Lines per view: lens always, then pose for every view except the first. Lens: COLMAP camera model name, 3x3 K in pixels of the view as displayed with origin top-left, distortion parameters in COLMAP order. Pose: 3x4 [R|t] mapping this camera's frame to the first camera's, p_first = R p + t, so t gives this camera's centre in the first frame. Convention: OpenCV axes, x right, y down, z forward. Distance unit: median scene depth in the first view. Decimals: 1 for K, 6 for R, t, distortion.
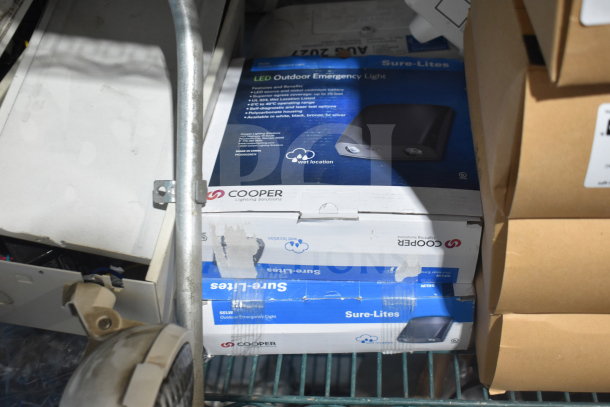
lens RADIAL K [[728.4, 0, 305.0], [0, 728.4, 203.5], [0, 0, 1]] dist [-0.027358, -0.039185]
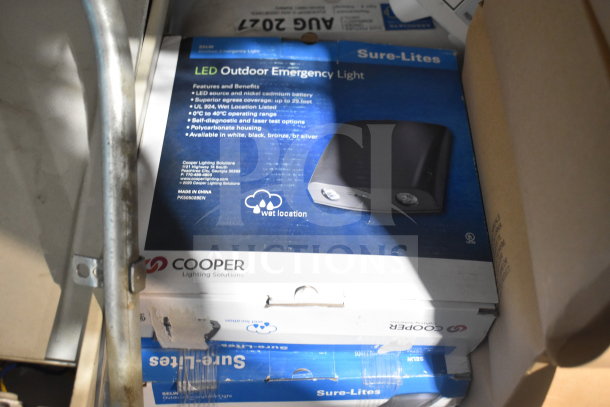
lens RADIAL K [[701.9, 0, 305.9], [0, 701.9, 218.3], [0, 0, 1]] dist [-0.054984, -0.008679]
pose [[0.990890, -0.004123, 0.134608, -0.062119], [-0.025100, 0.976363, 0.214675, -0.209780], [-0.132311, -0.216098, 0.967365, 0.270501]]
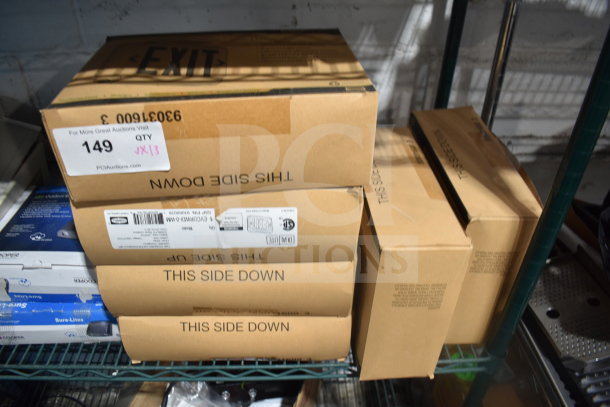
lens RADIAL K [[469.3, 0, 305.0], [0, 469.3, 203.5], [0, 0, 1]] dist [-0.091267, 0.001272]
pose [[0.986076, 0.015481, 0.165572, 0.490066], [0.010731, 0.987659, -0.156253, 0.043363], [-0.165948, 0.155854, 0.973741, -0.301050]]
